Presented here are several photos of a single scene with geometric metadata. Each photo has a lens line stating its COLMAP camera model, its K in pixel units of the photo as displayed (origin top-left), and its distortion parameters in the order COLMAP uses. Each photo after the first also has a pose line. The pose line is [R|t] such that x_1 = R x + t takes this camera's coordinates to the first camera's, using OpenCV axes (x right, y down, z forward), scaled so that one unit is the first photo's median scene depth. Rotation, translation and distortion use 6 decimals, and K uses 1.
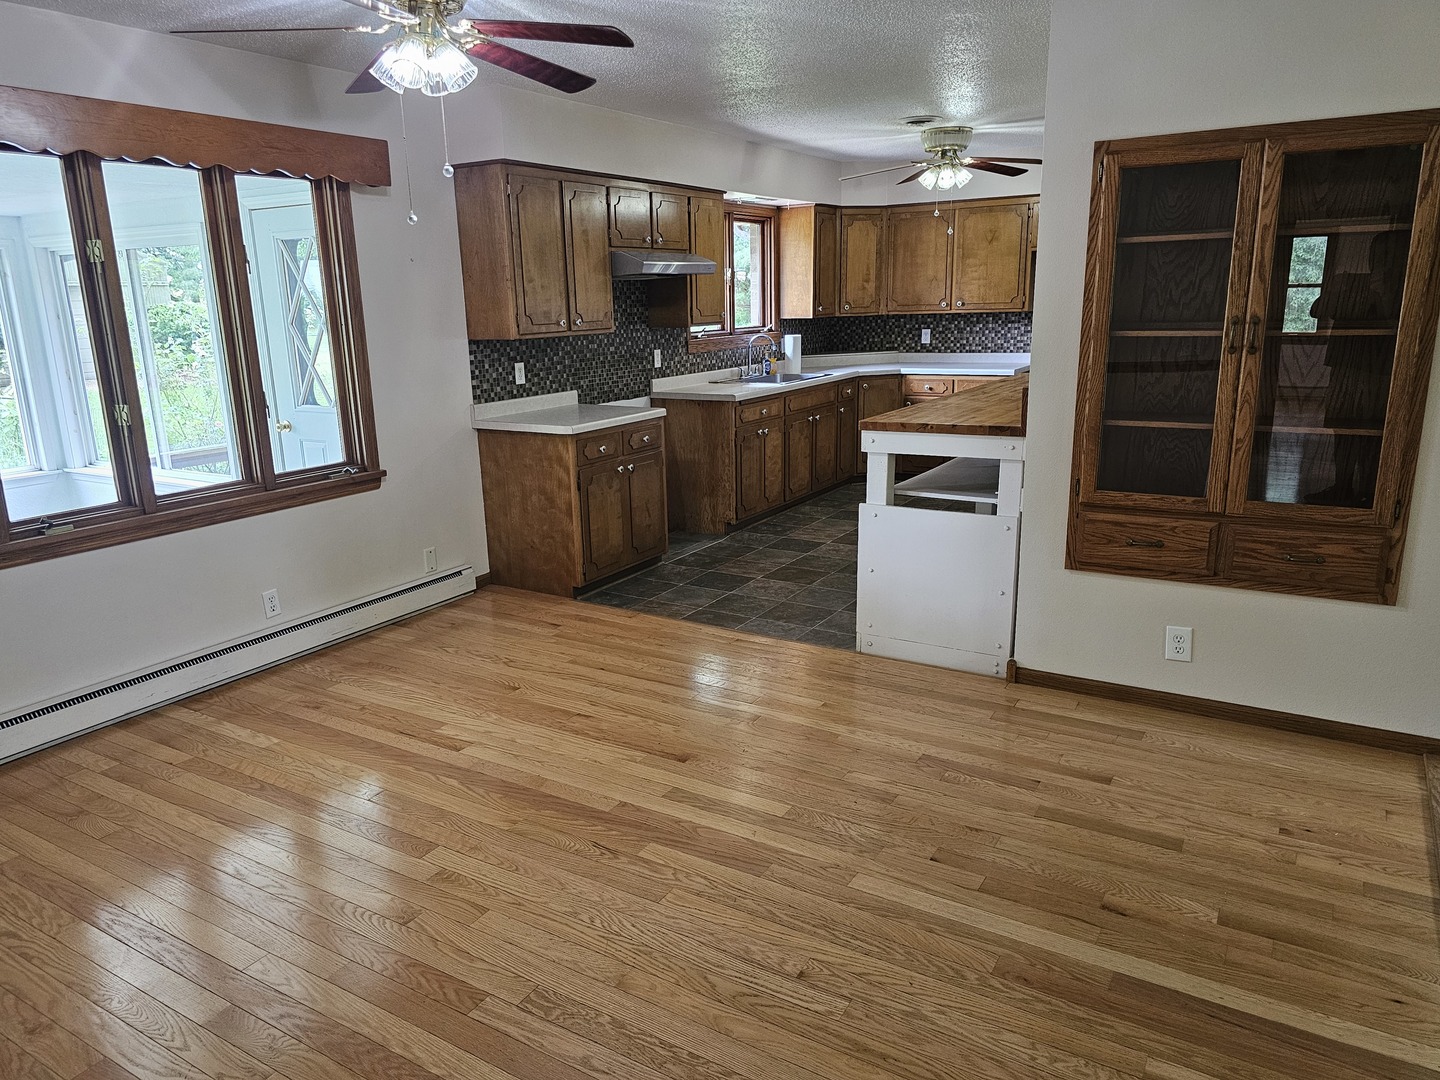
lens RADIAL K [[999.6, 0, 712.4], [0, 999.6, 541.6], [0, 0, 1]] dist [0.035401, -0.005048]
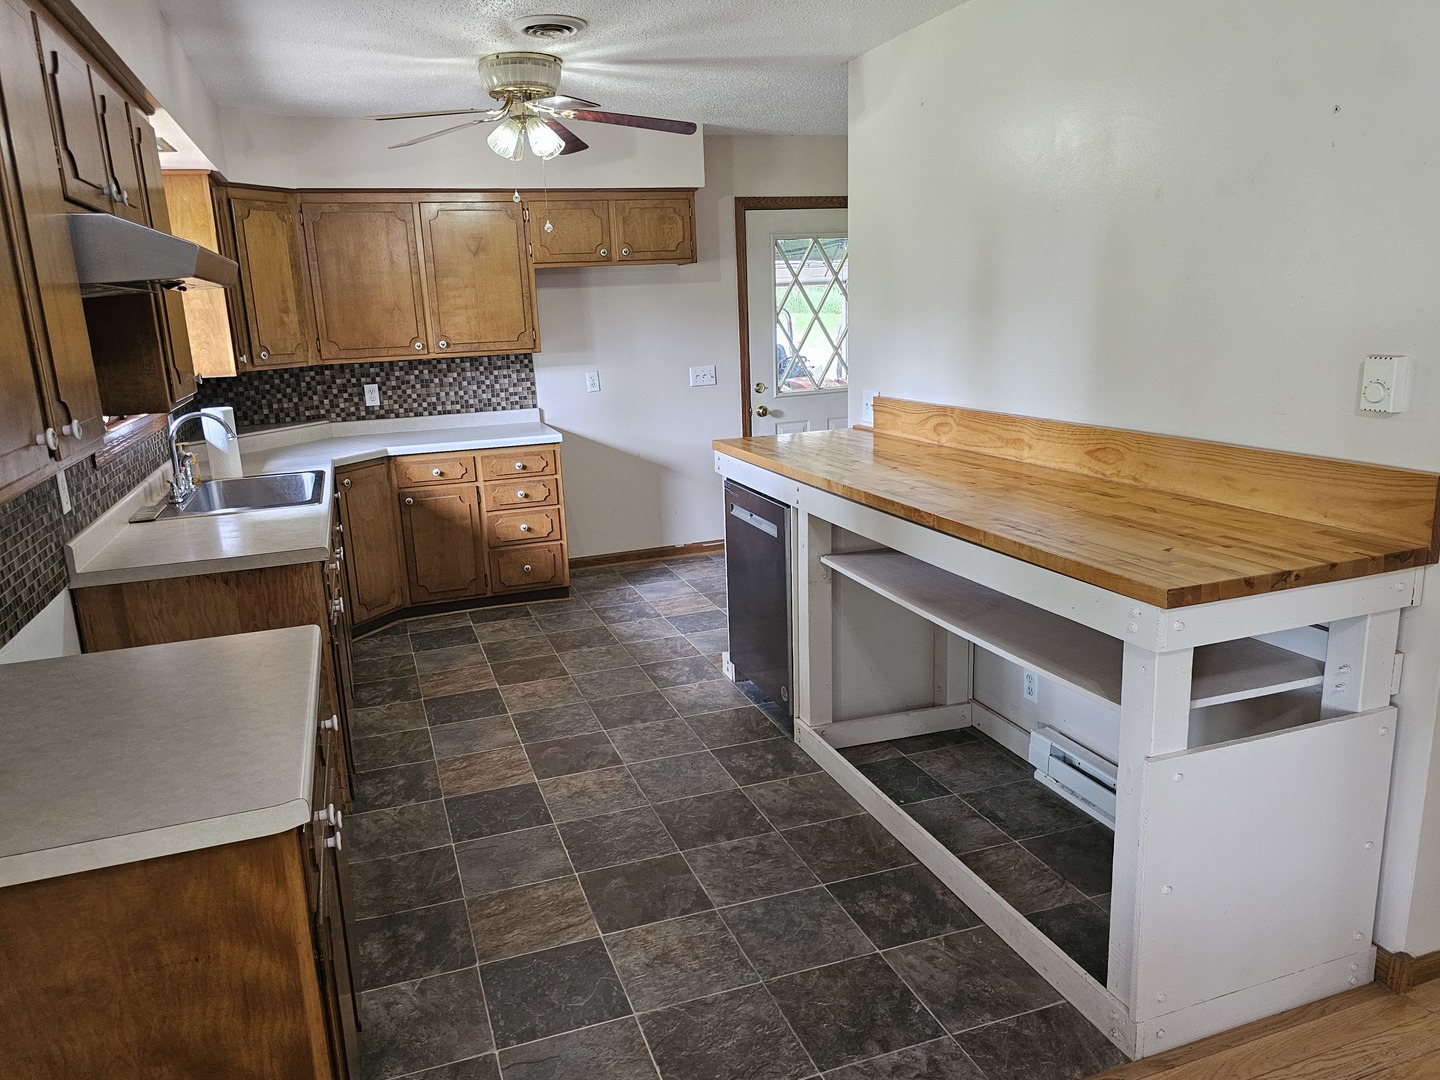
lens RADIAL K [[999.6, 0, 717.2], [0, 999.6, 544.1], [0, 0, 1]] dist [0.035401, -0.005048]
pose [[0.645217, -0.179303, 0.742661, -0.156036], [0.207848, 0.976602, 0.055208, -0.104030], [-0.735183, 0.118740, 0.667388, 0.427258]]
